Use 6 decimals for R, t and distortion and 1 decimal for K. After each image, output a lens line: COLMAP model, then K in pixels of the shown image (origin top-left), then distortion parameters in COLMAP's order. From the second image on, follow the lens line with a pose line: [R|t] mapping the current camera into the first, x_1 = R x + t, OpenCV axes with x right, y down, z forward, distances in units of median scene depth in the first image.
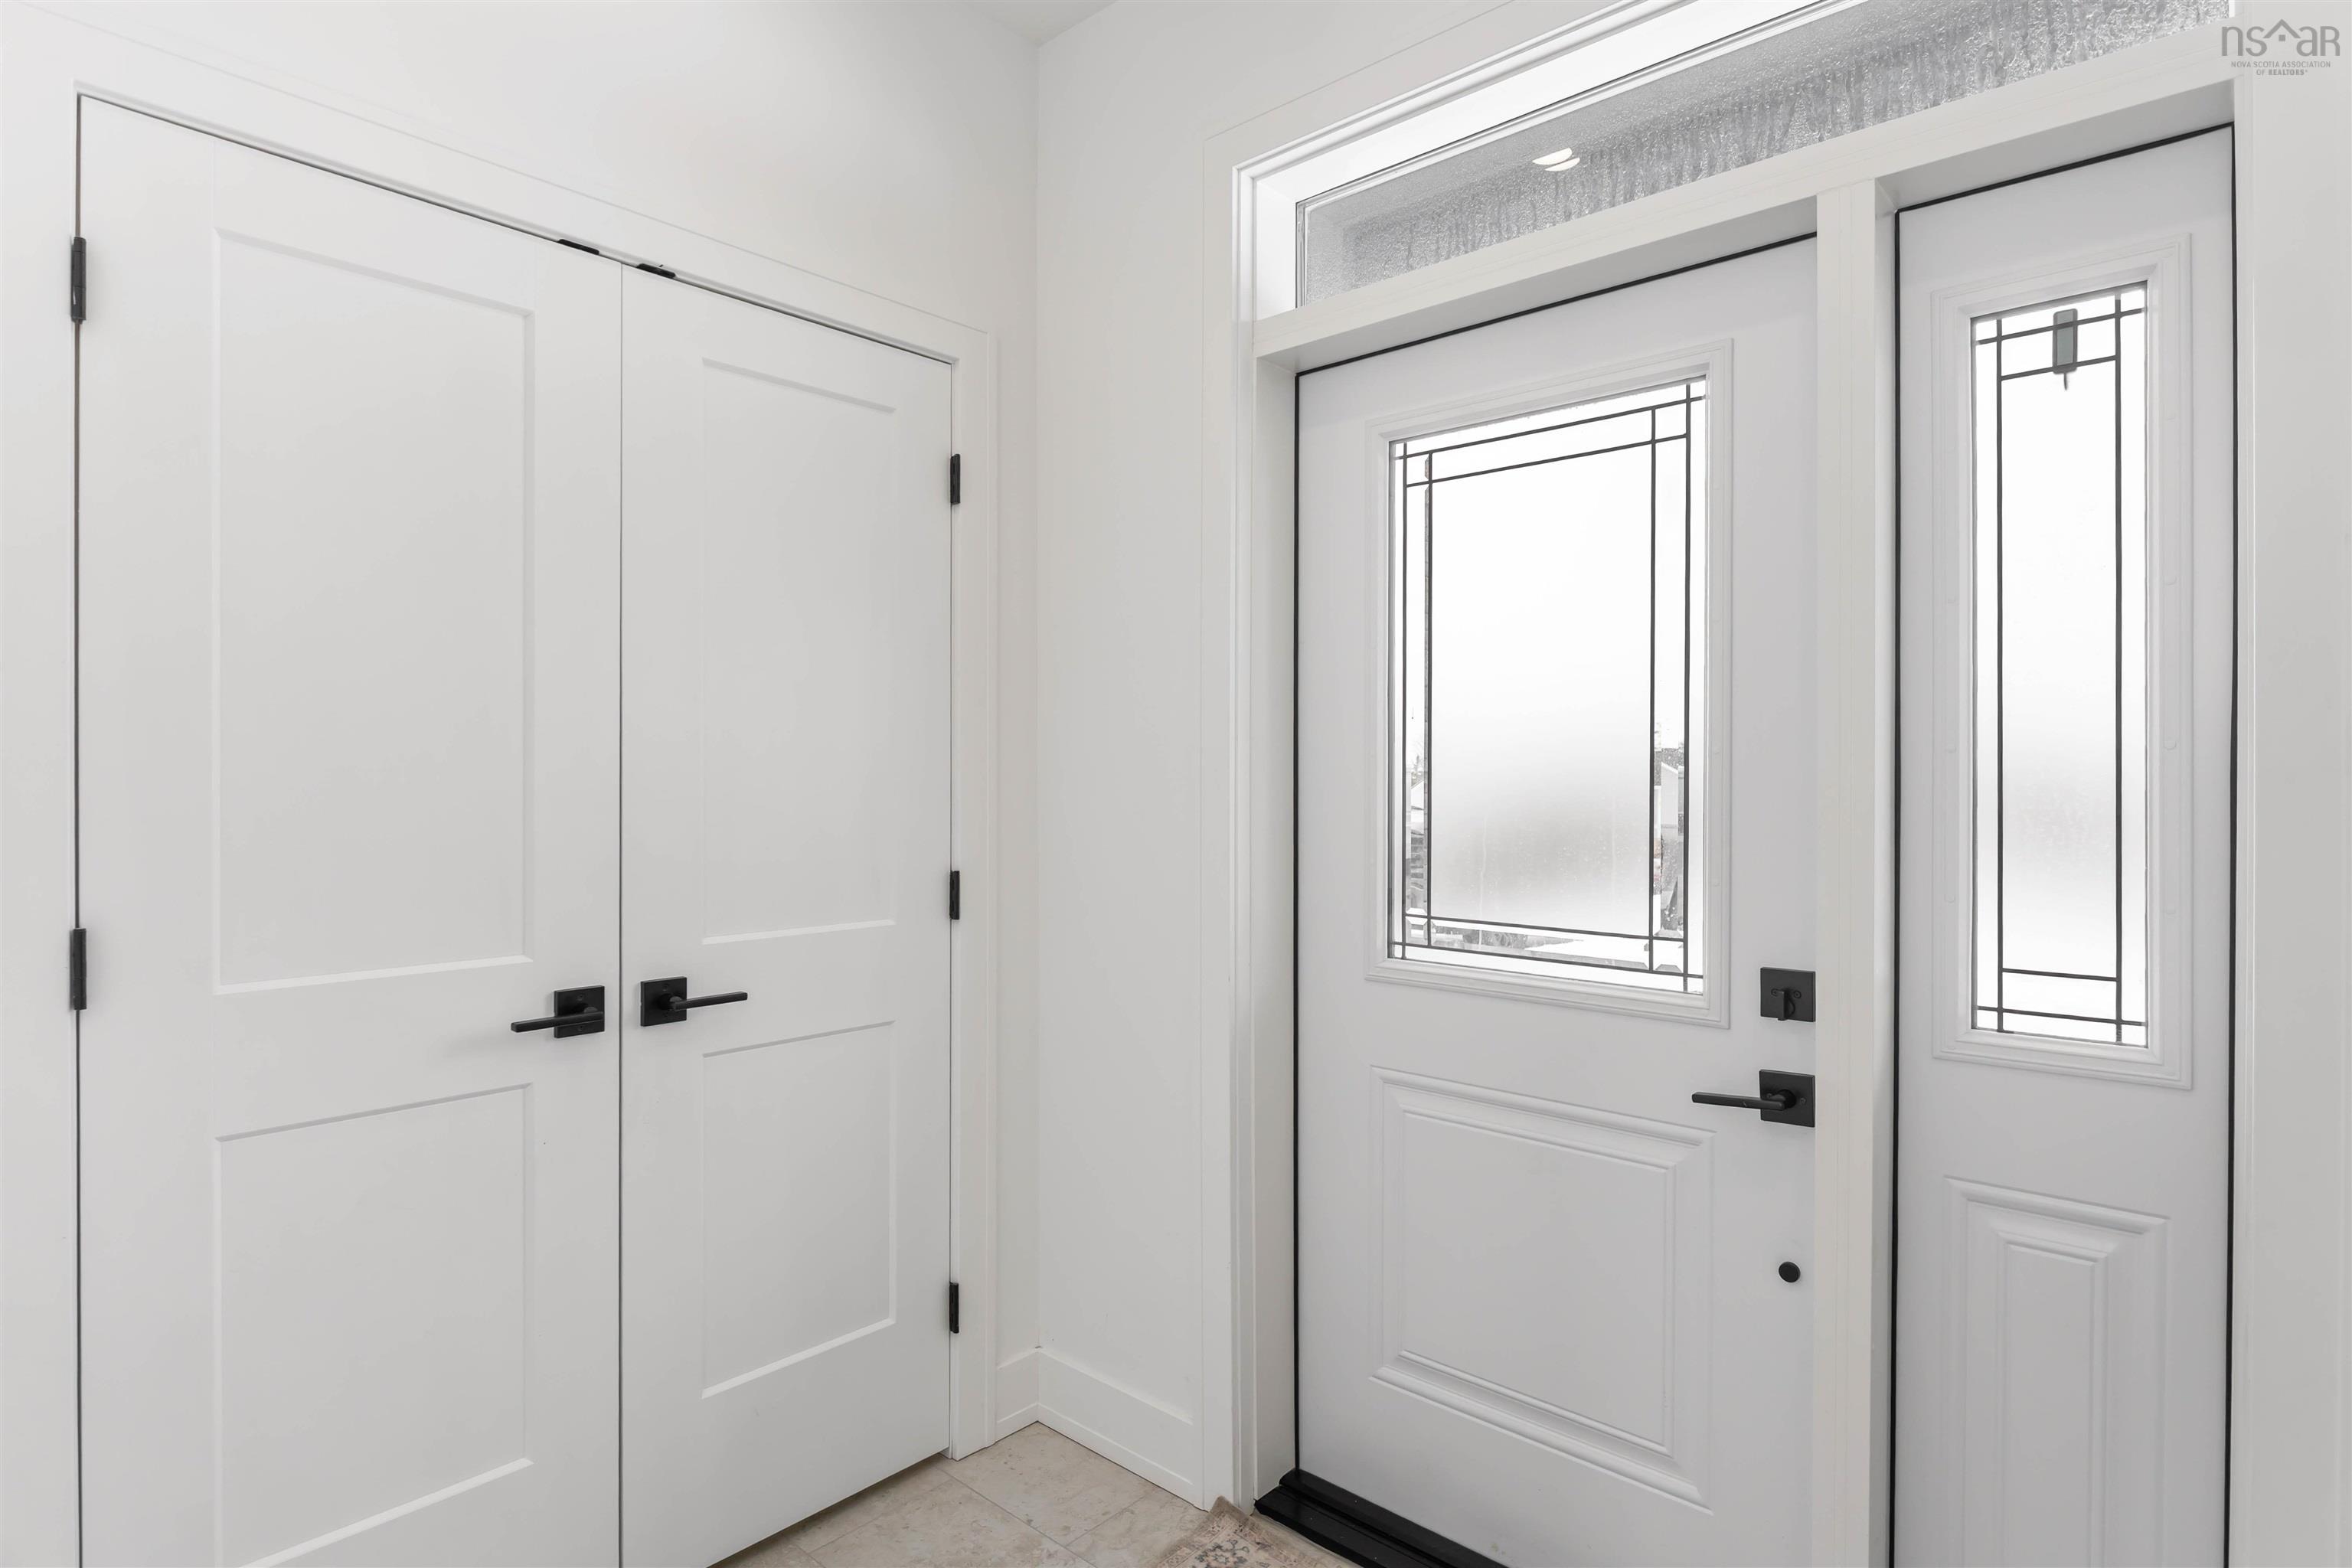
lens RADIAL K [[1205.8, 0, 1175.2], [0, 1205.8, 789.0], [0, 0, 1]] dist [0.001703, -0.001458]
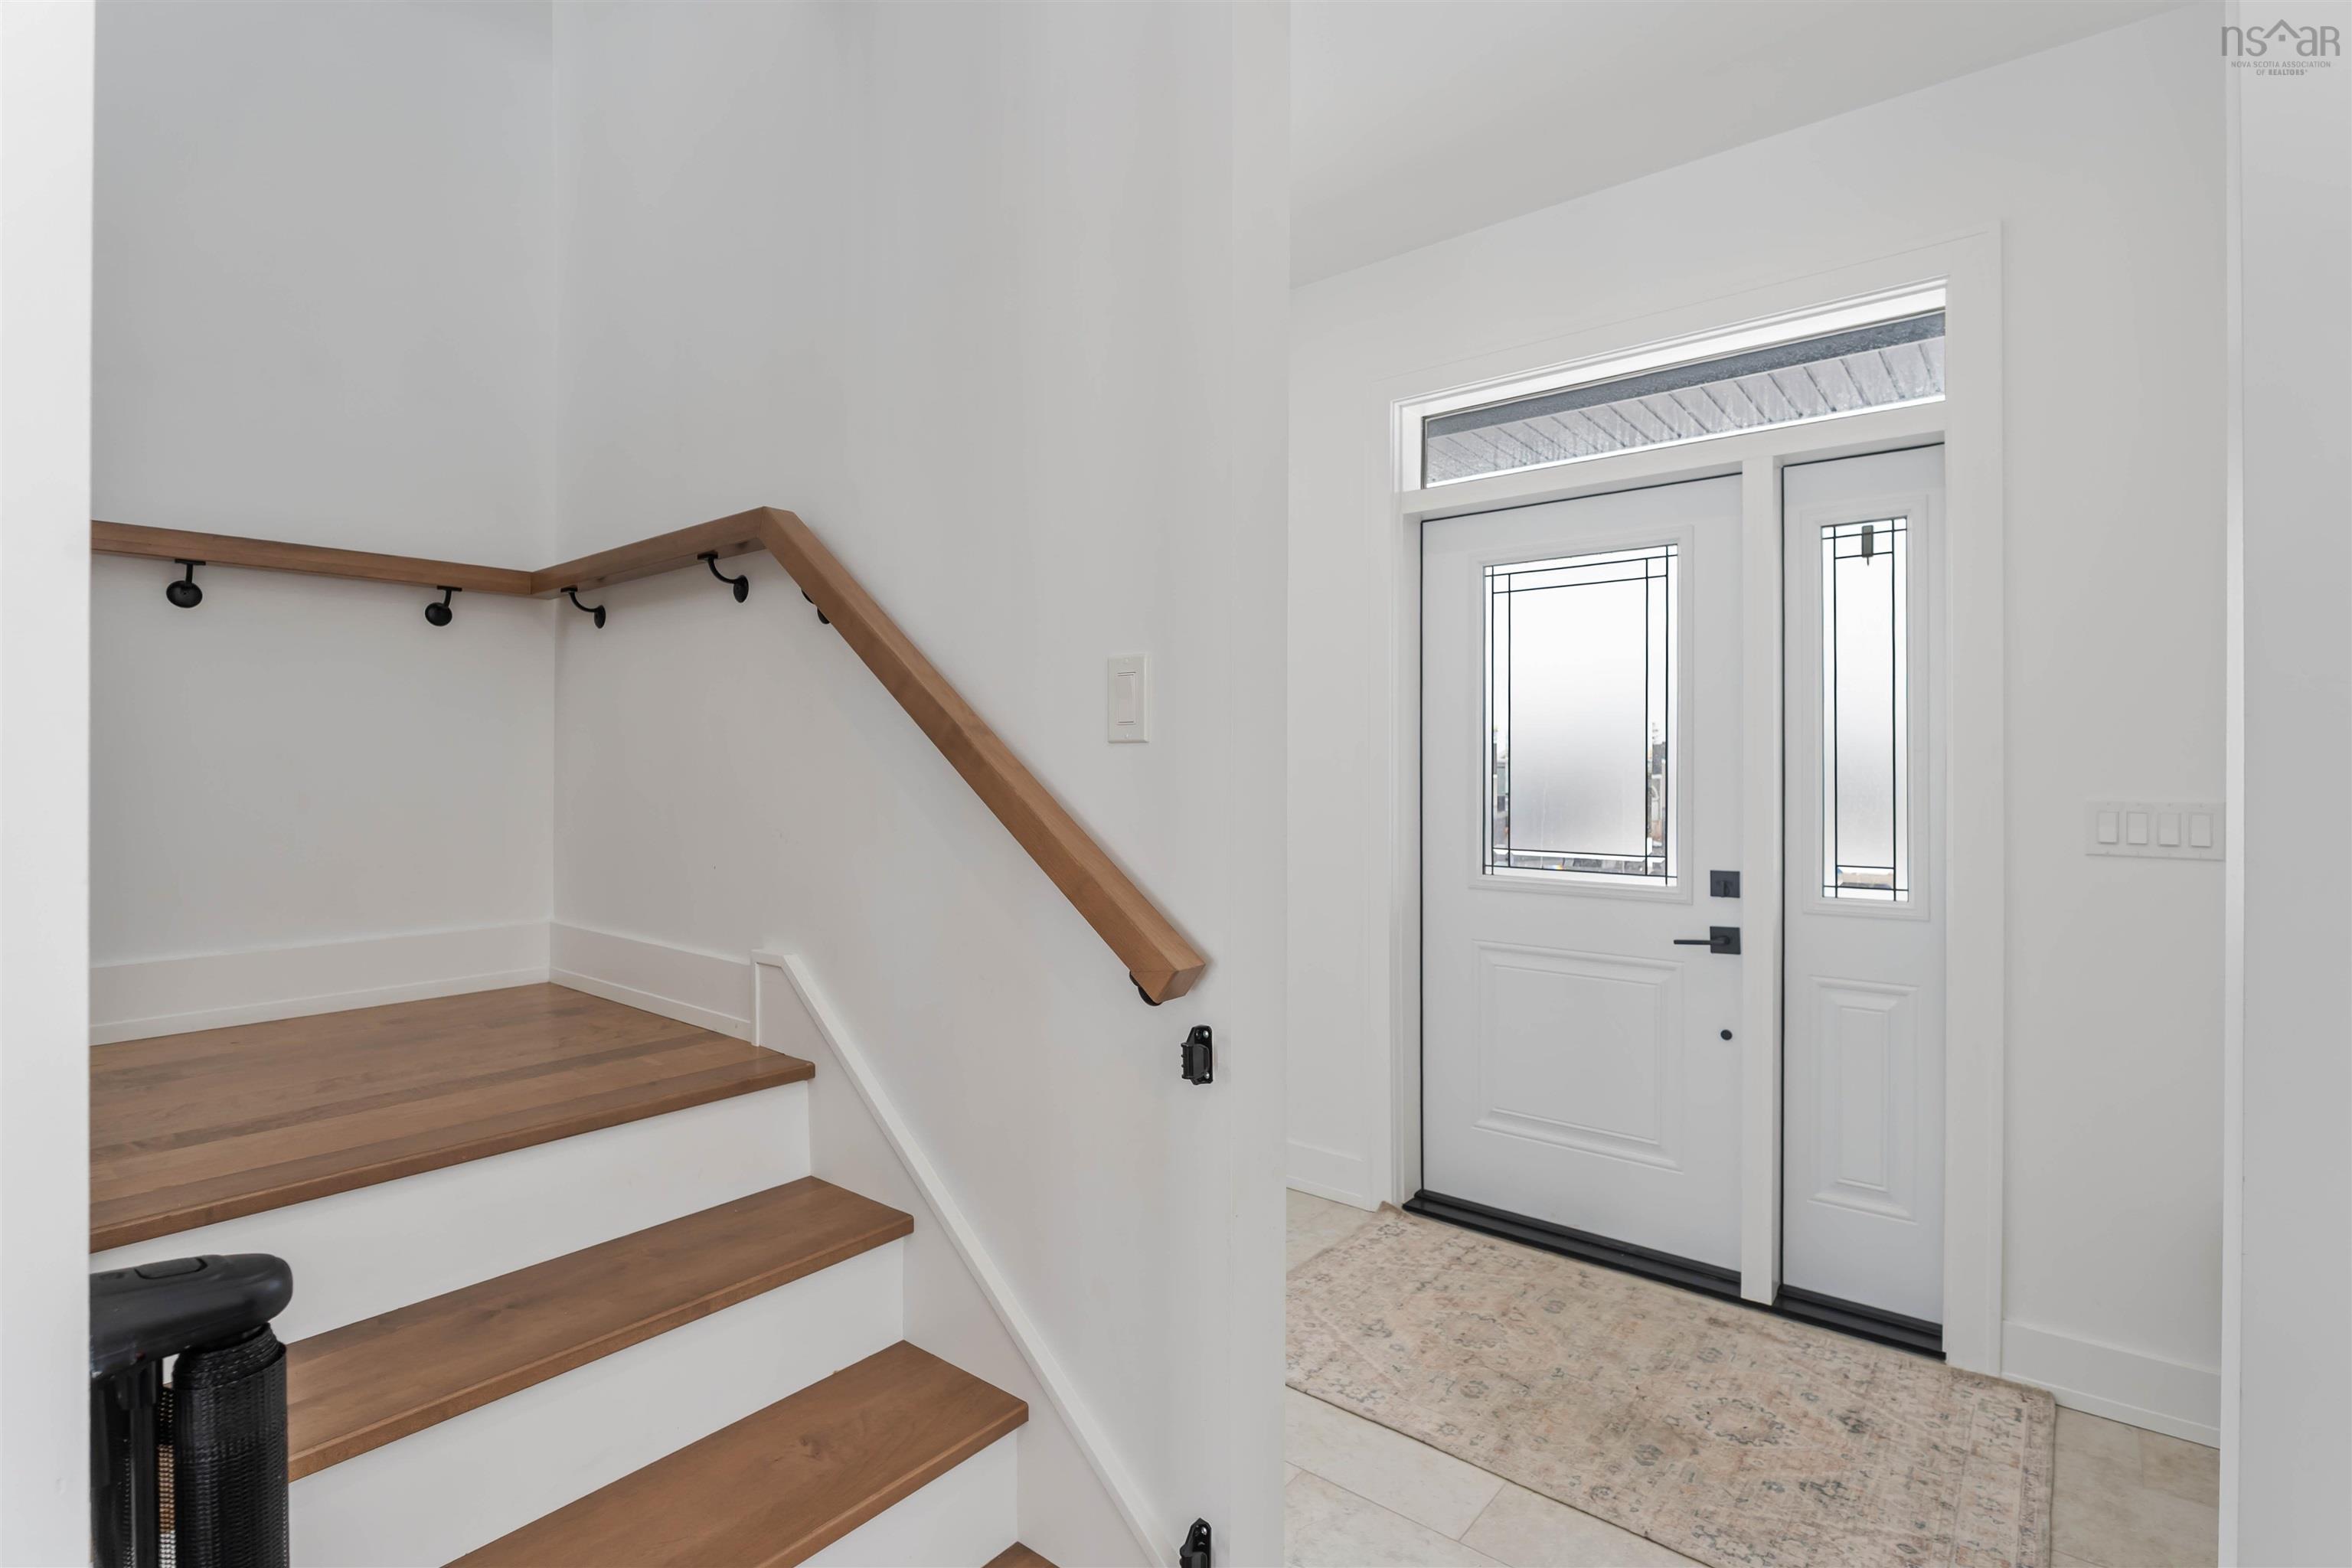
lens RADIAL K [[1089.1, 0, 1172.0], [0, 1089.1, 772.0], [0, 0, 1]] dist [-0.000125, 0.000201]
pose [[0.998005, 0.005965, 0.062849, -0.417129], [-0.004984, 0.999863, -0.015760, 0.028500], [-0.062934, 0.015415, 0.997899, -0.575907]]
